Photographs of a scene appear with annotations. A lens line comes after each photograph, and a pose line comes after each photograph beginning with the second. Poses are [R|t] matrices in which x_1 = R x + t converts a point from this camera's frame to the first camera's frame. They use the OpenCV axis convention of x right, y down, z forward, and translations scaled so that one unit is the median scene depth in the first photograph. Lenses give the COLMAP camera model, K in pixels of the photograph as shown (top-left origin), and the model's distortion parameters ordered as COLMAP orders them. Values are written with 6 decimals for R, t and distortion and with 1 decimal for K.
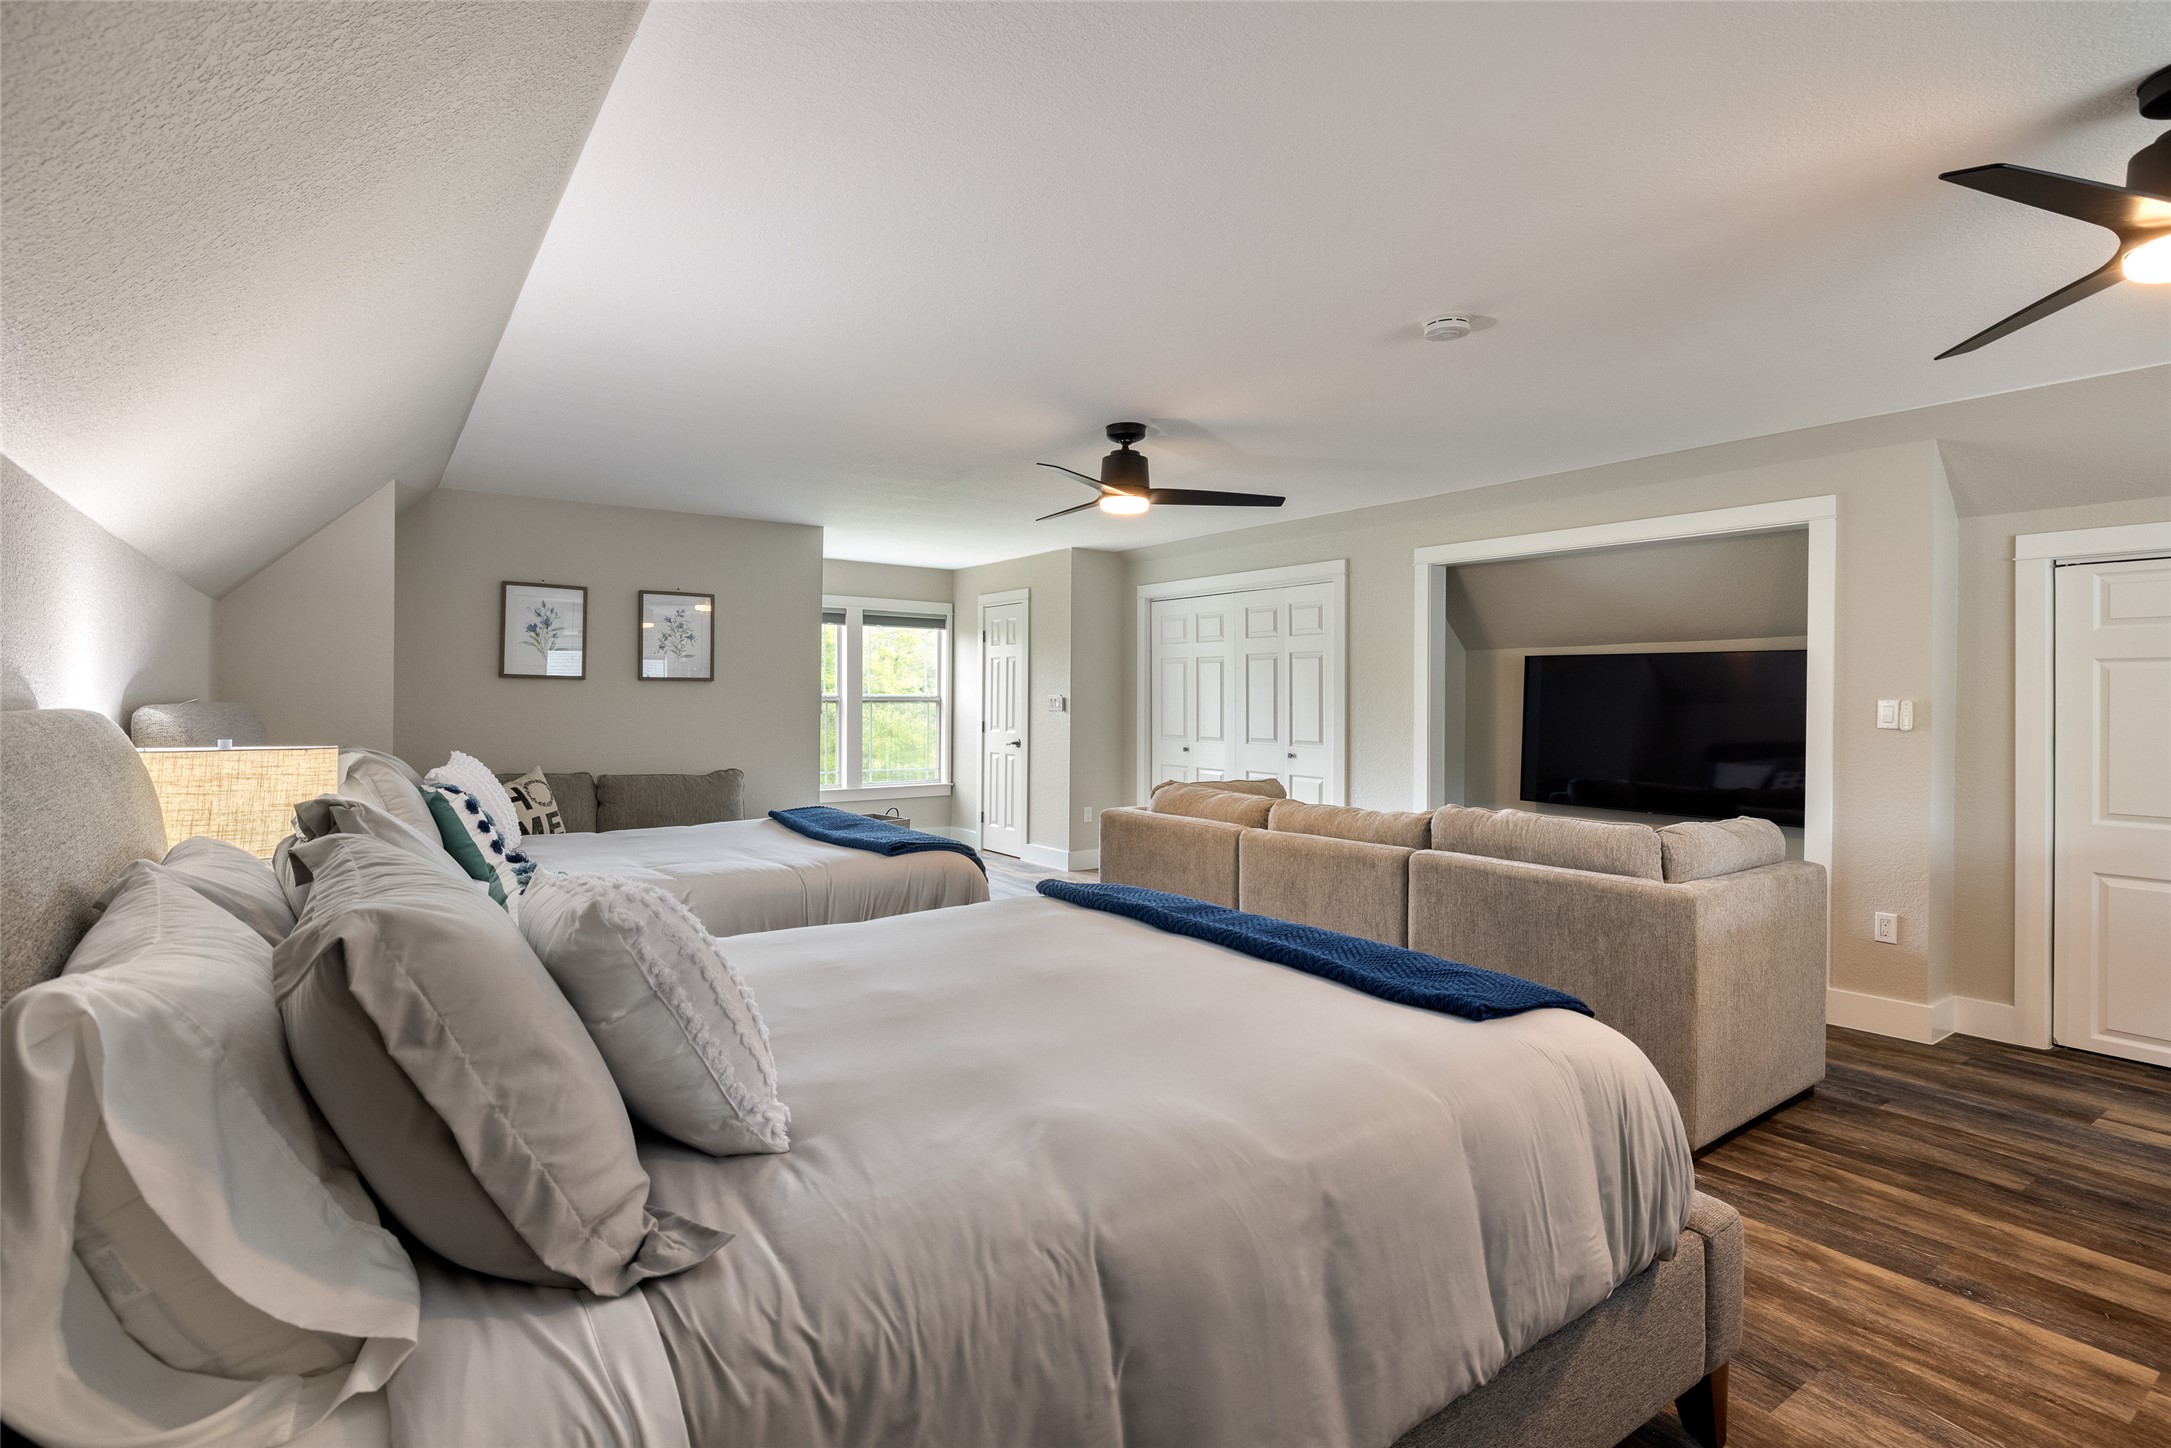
lens RADIAL K [[1037.7, 0, 1091.3], [0, 1037.7, 702.1], [0, 0, 1]] dist [-0.001984, 0.000805]
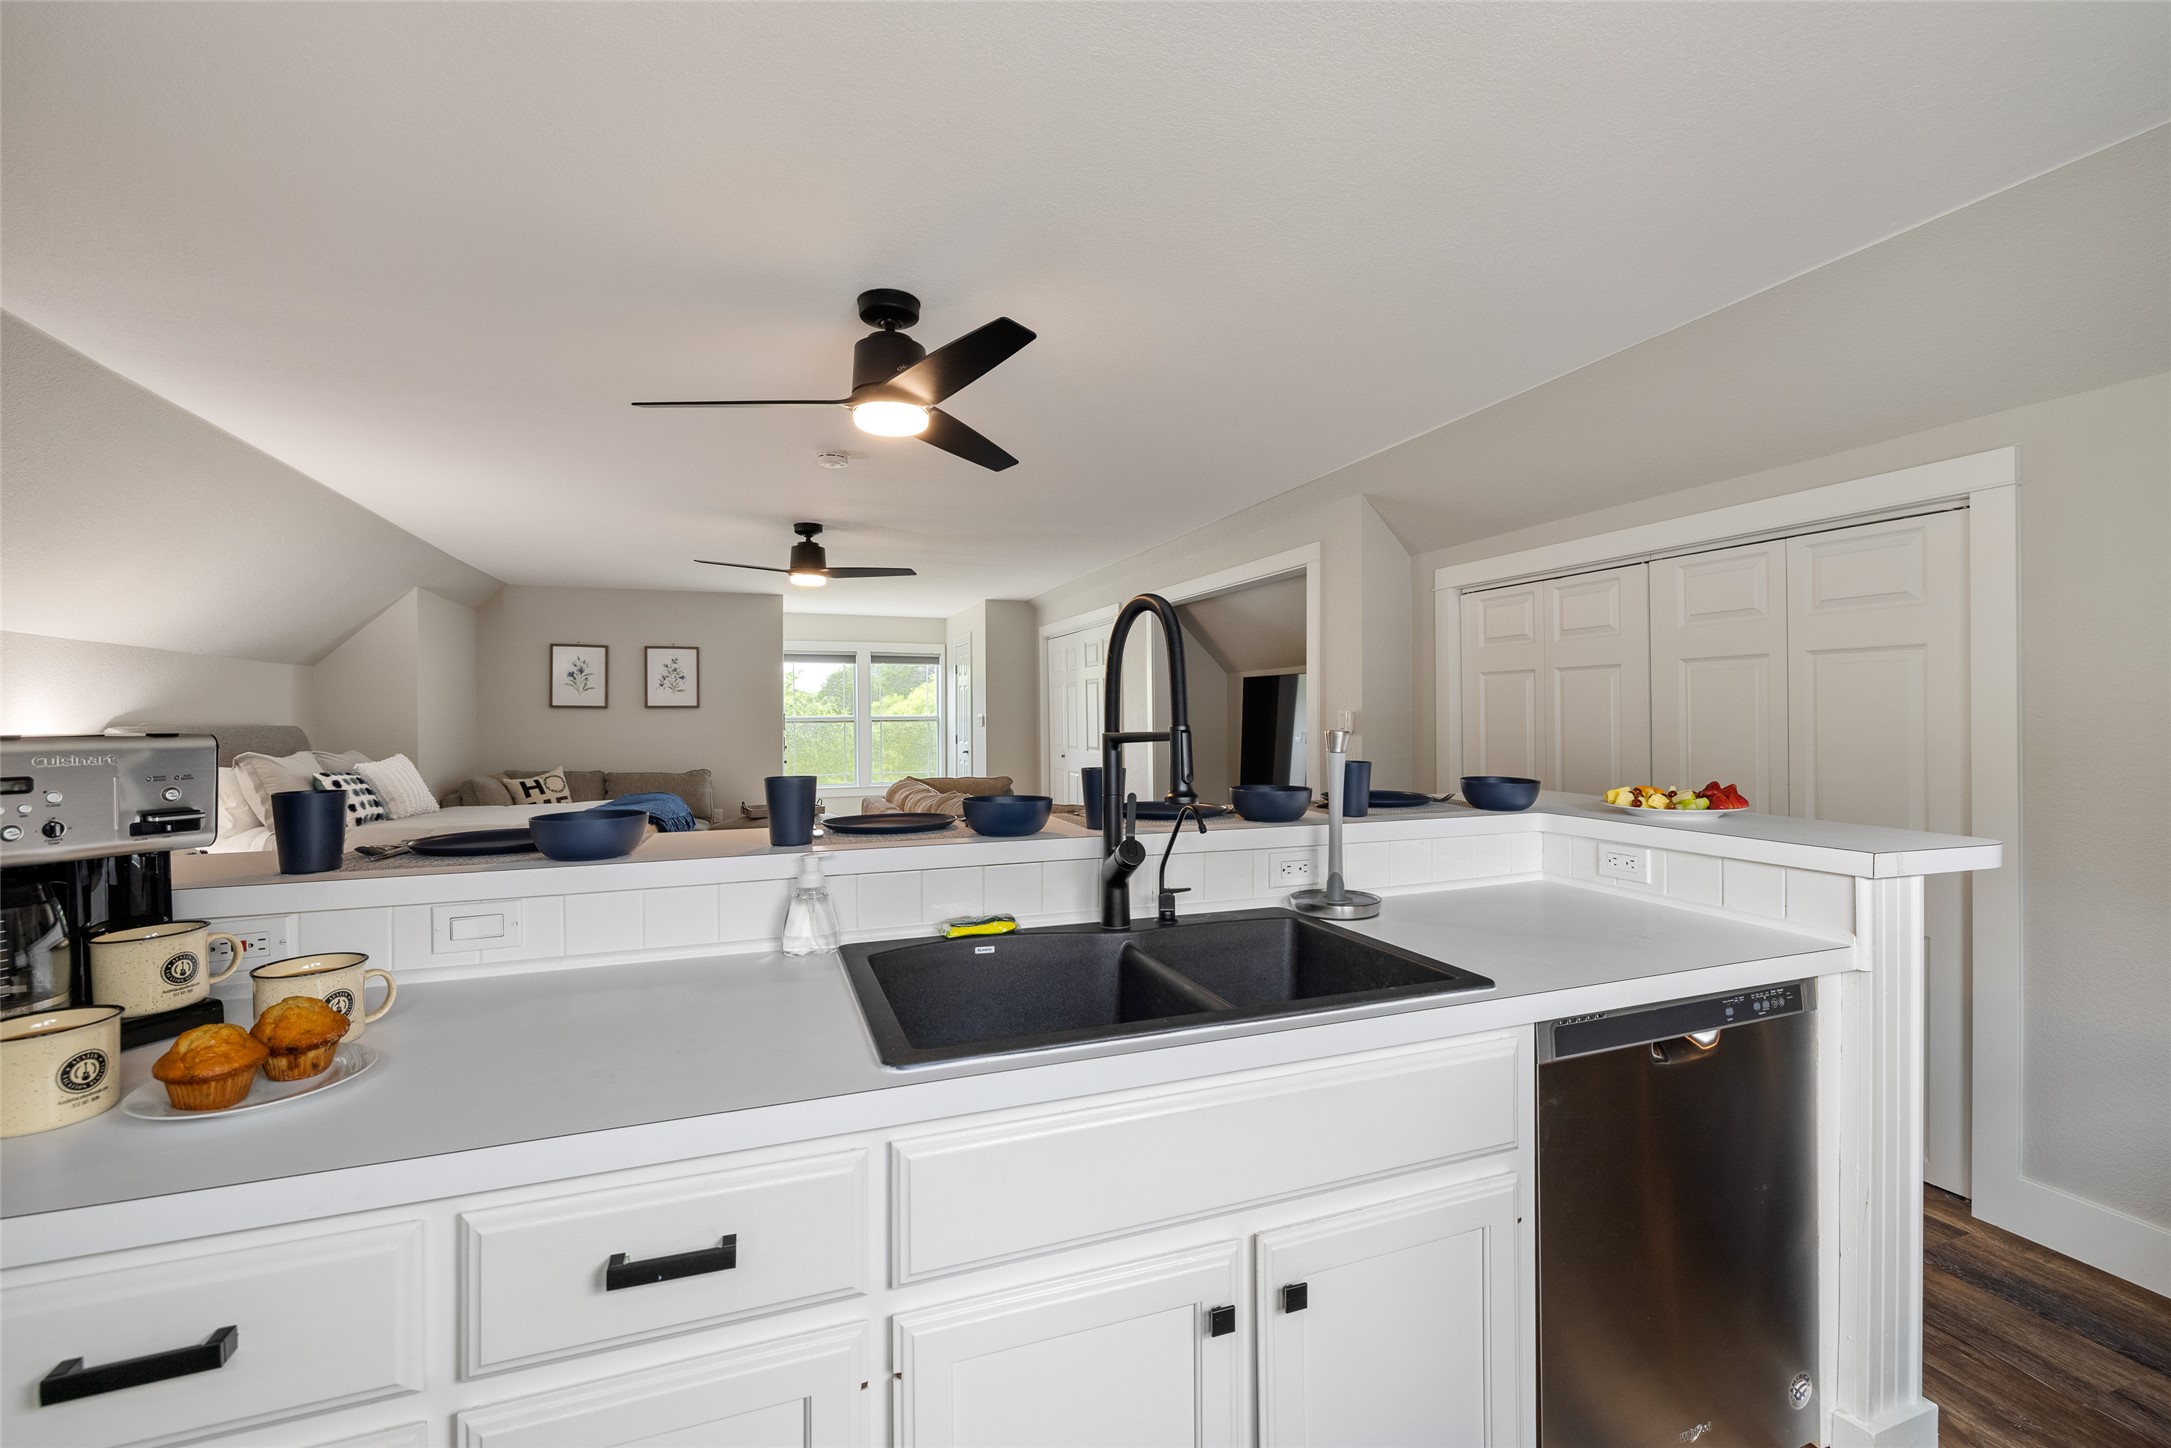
lens RADIAL K [[913.8, 0, 1085.5], [0, 913.8, 724.0], [0, 0, 1]] dist [0.002999, 0.000151]
pose [[0.964549, -0.010398, -0.263701, 0.727109], [0.011050, 0.999938, 0.000988, 0.009602], [0.263674, -0.003867, 0.964604, -0.106619]]
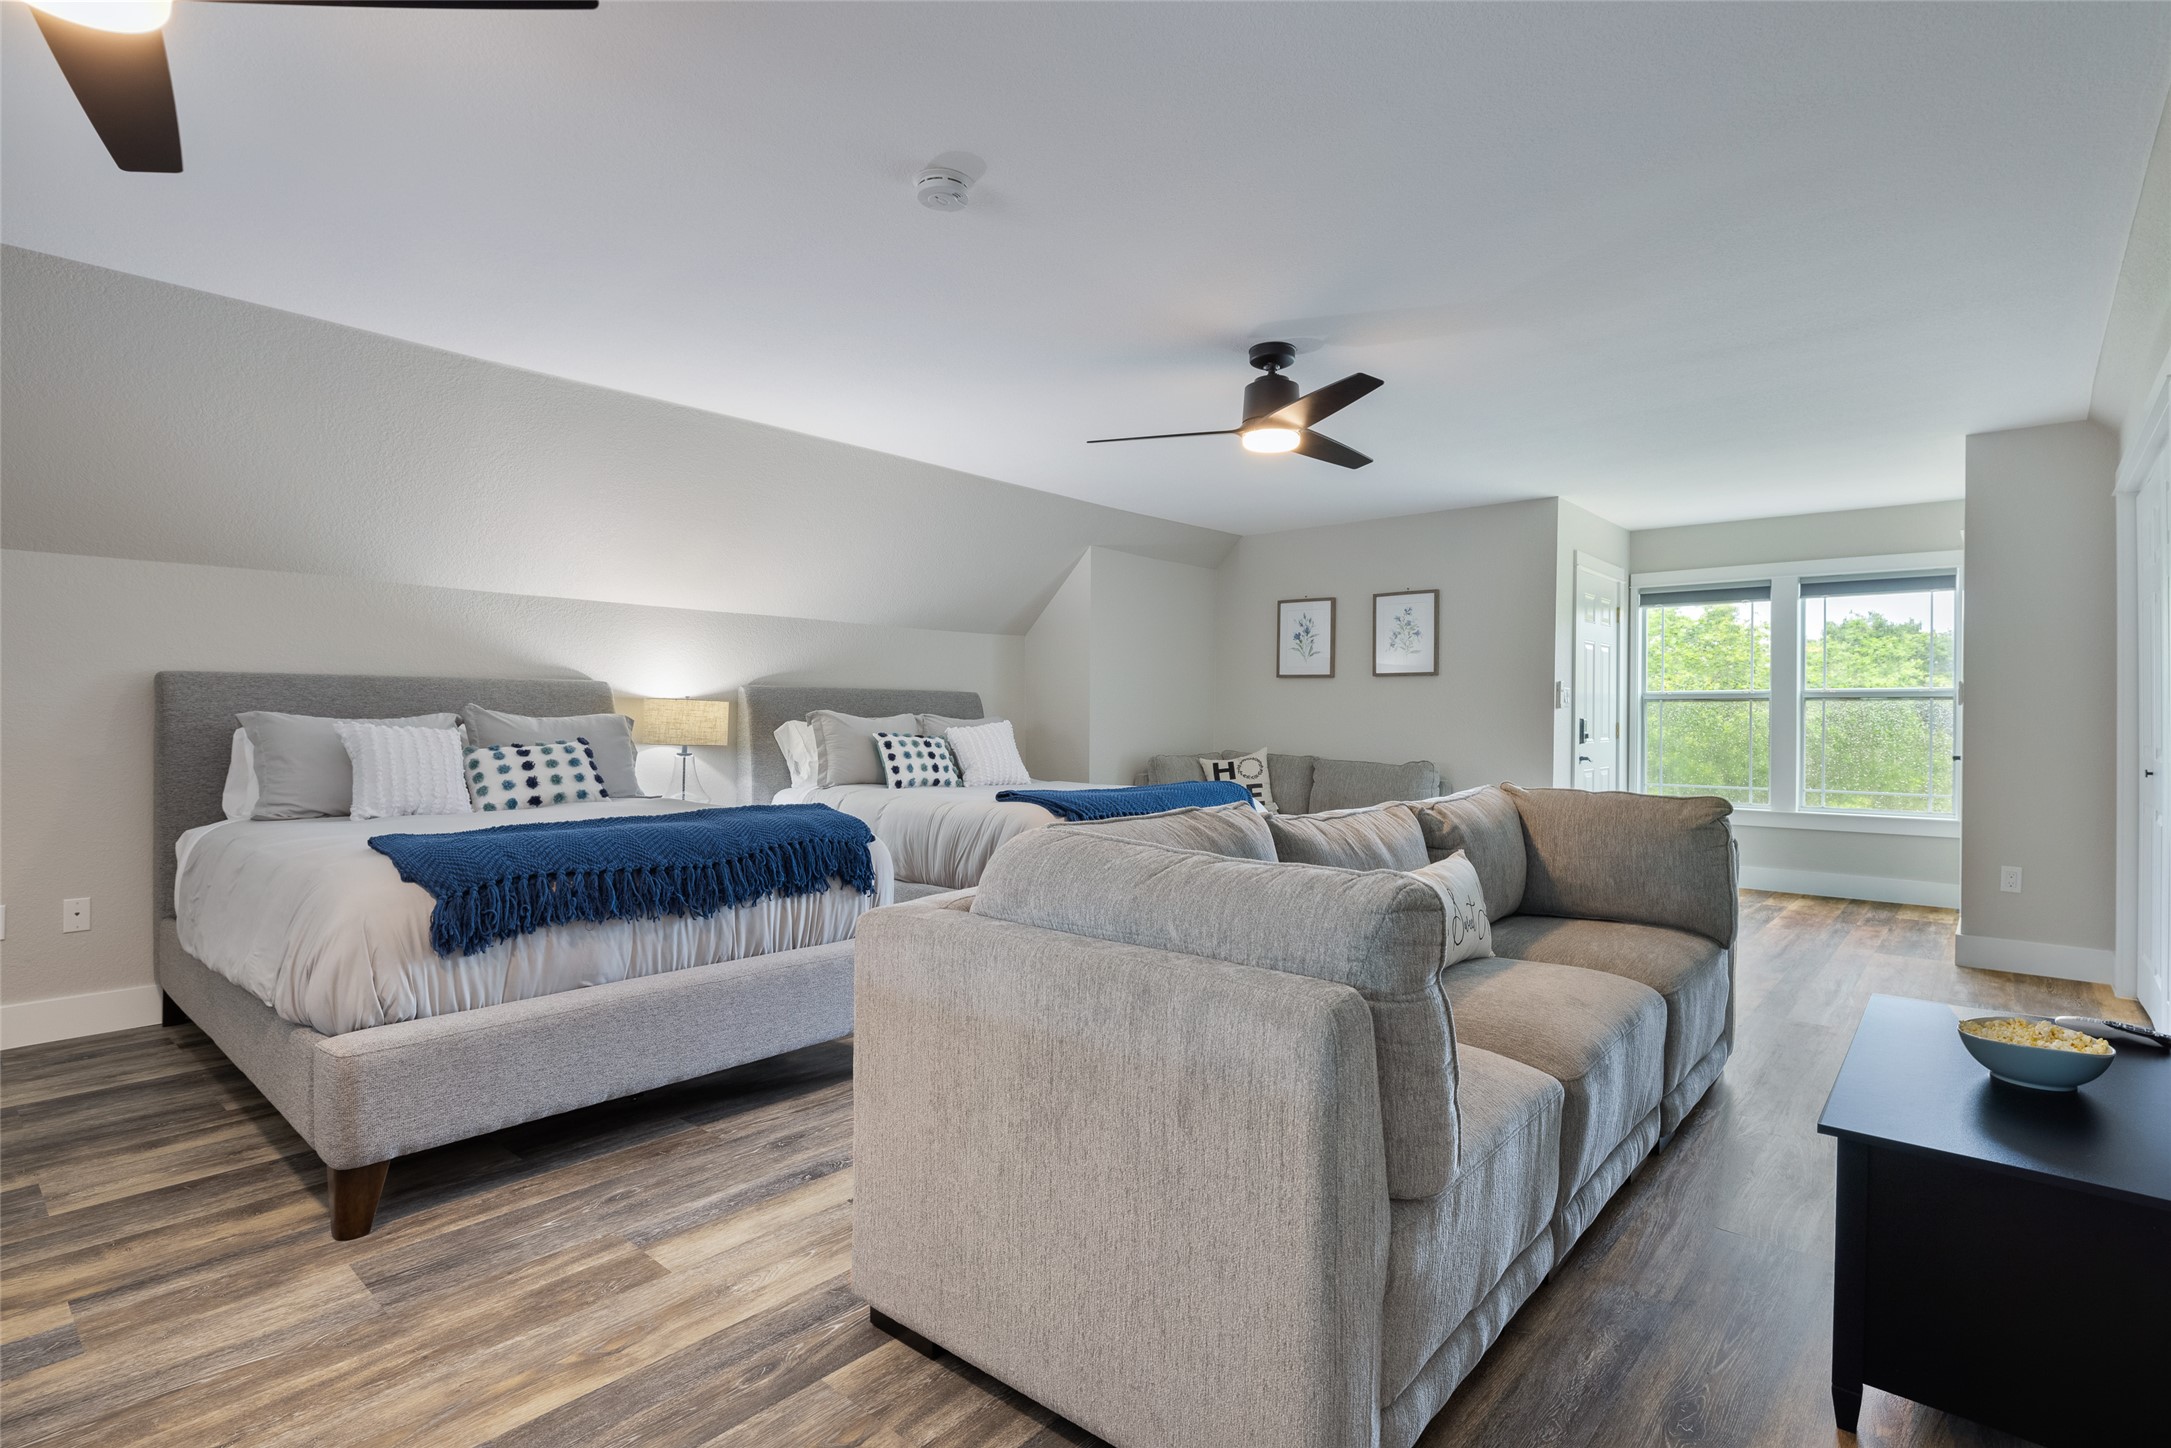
lens RADIAL K [[1054.7, 0, 1085.5], [0, 1054.7, 724.0], [0, 0, 1]] dist [-0.001317, -0.000499]
pose [[0.232839, 0.002990, -0.972511, 0.842942], [-0.008786, 0.999961, 0.000971, 0.044879], [0.972476, 0.008318, 0.232857, 0.655055]]
